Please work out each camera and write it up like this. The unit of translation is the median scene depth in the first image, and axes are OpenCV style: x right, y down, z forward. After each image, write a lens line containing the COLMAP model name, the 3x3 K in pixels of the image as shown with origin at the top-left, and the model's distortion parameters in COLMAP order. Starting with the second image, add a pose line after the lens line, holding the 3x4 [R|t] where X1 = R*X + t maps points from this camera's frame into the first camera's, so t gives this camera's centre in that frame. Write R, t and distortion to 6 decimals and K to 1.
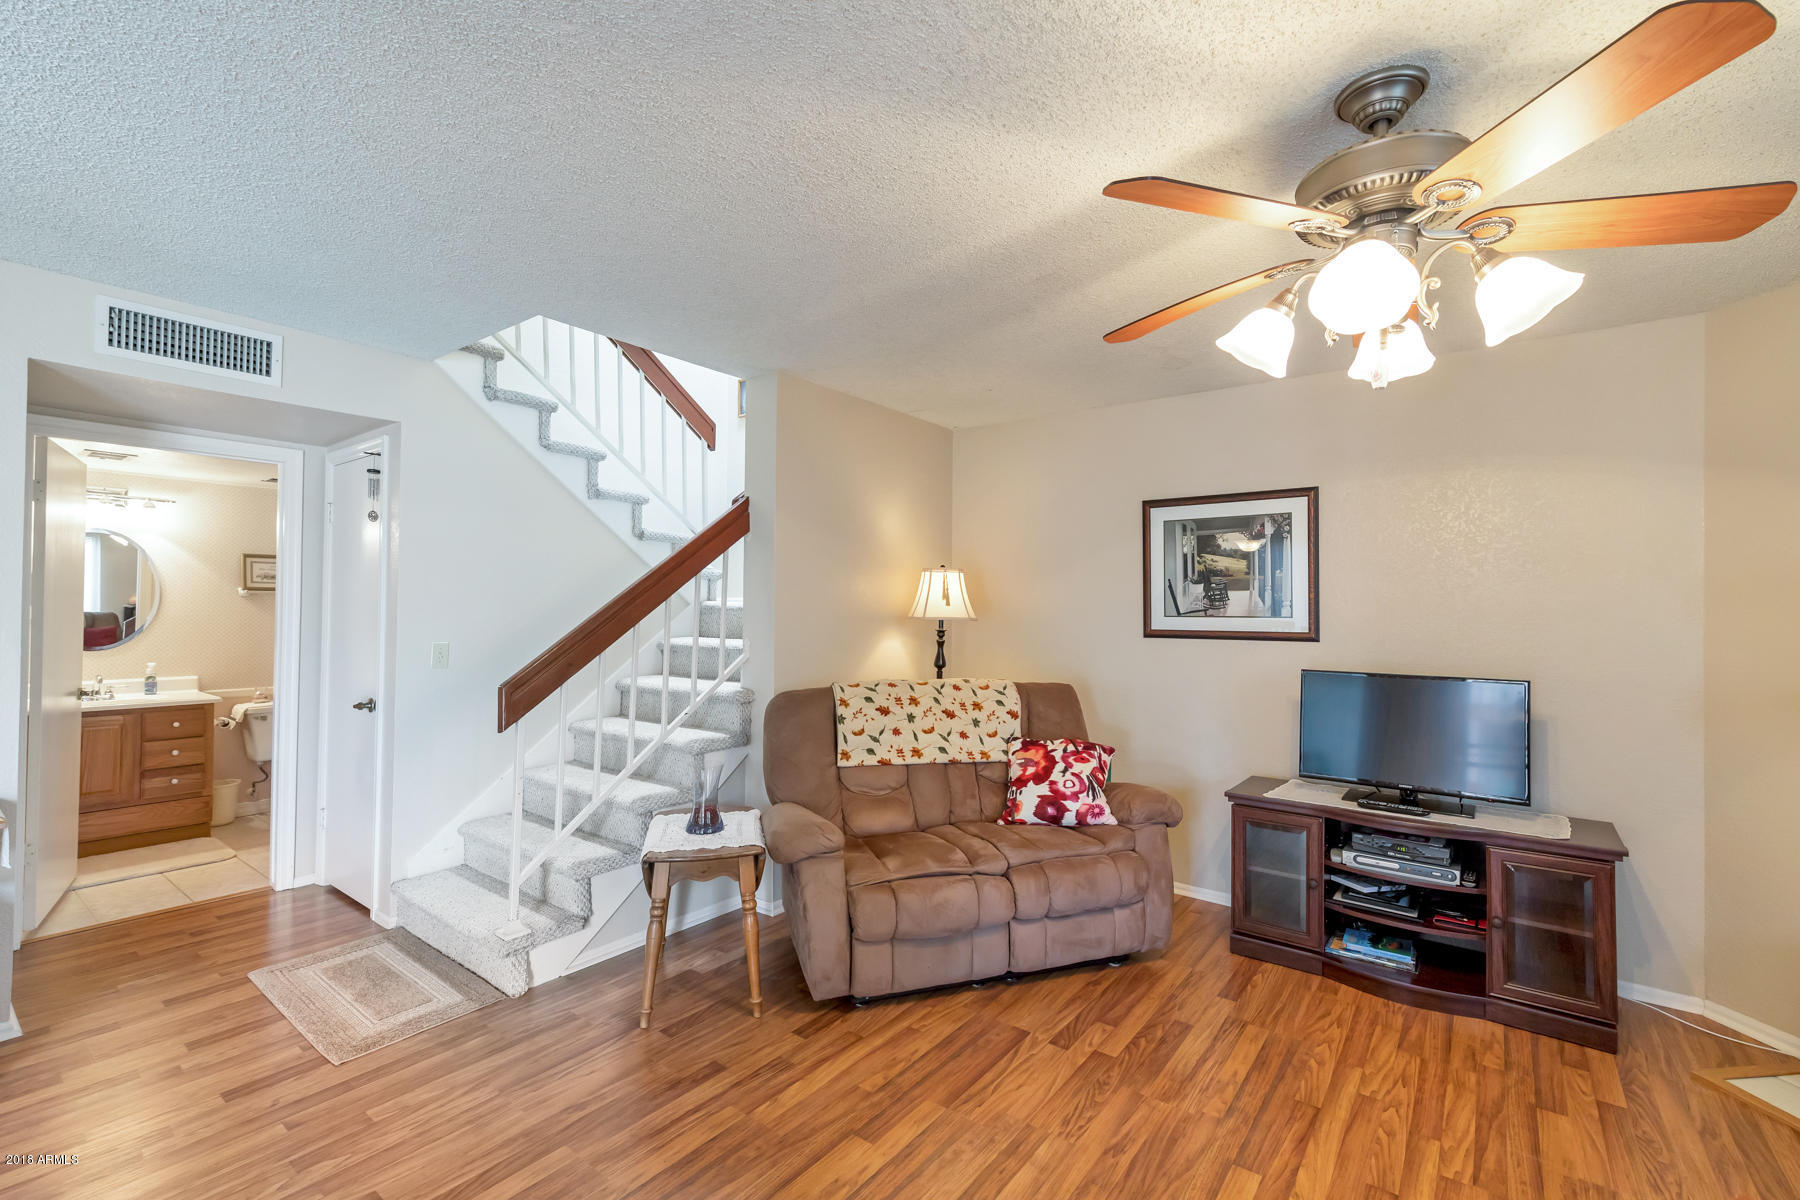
lens RADIAL K [[781.8, 0, 897.5], [0, 781.8, 596.8], [0, 0, 1]] dist [0.004353, 0.006568]
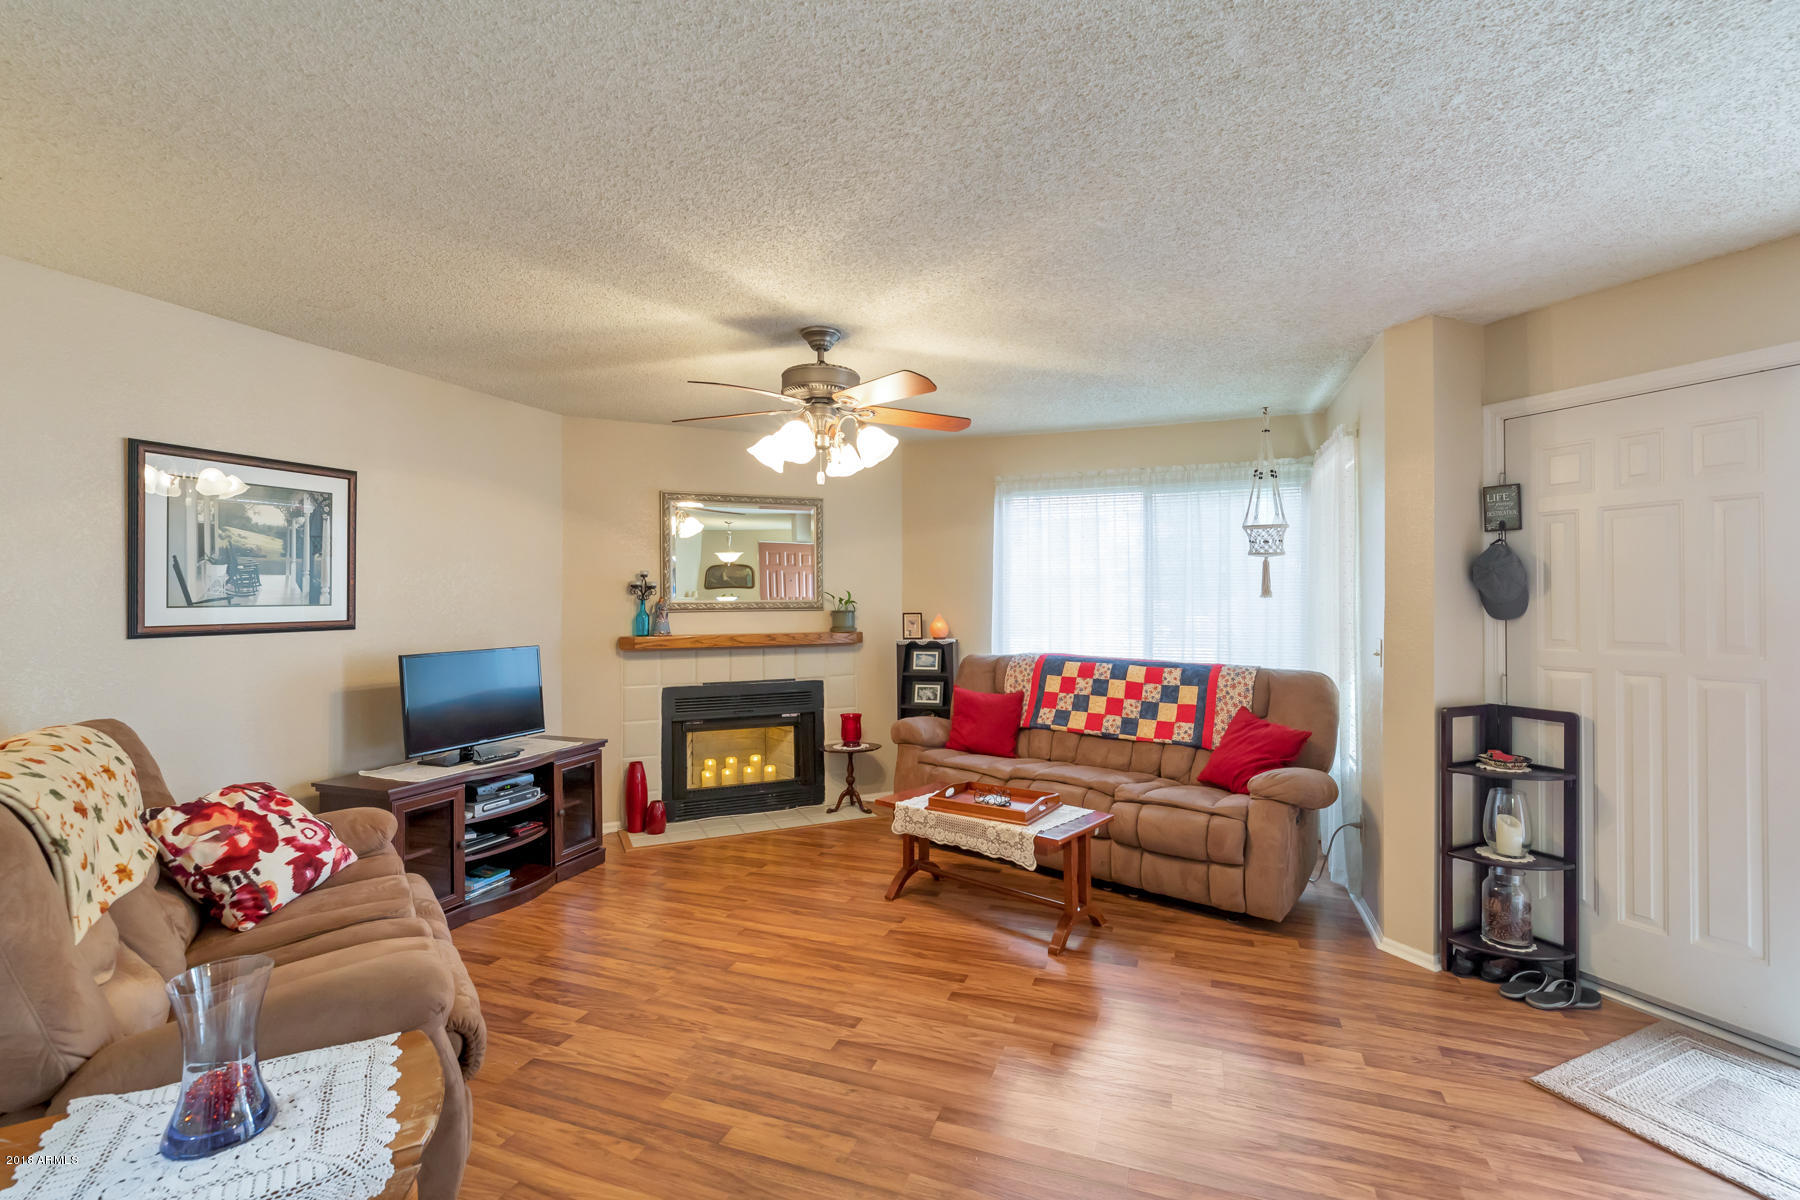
lens RADIAL K [[781.8, 0, 903.8], [0, 781.8, 598.5], [0, 0, 1]] dist [0.004353, 0.006568]
pose [[-0.285386, -0.008485, 0.958375, -0.600006], [-0.015257, 0.999874, 0.004309, 0.003988], [-0.958291, -0.013392, -0.285480, 0.615532]]
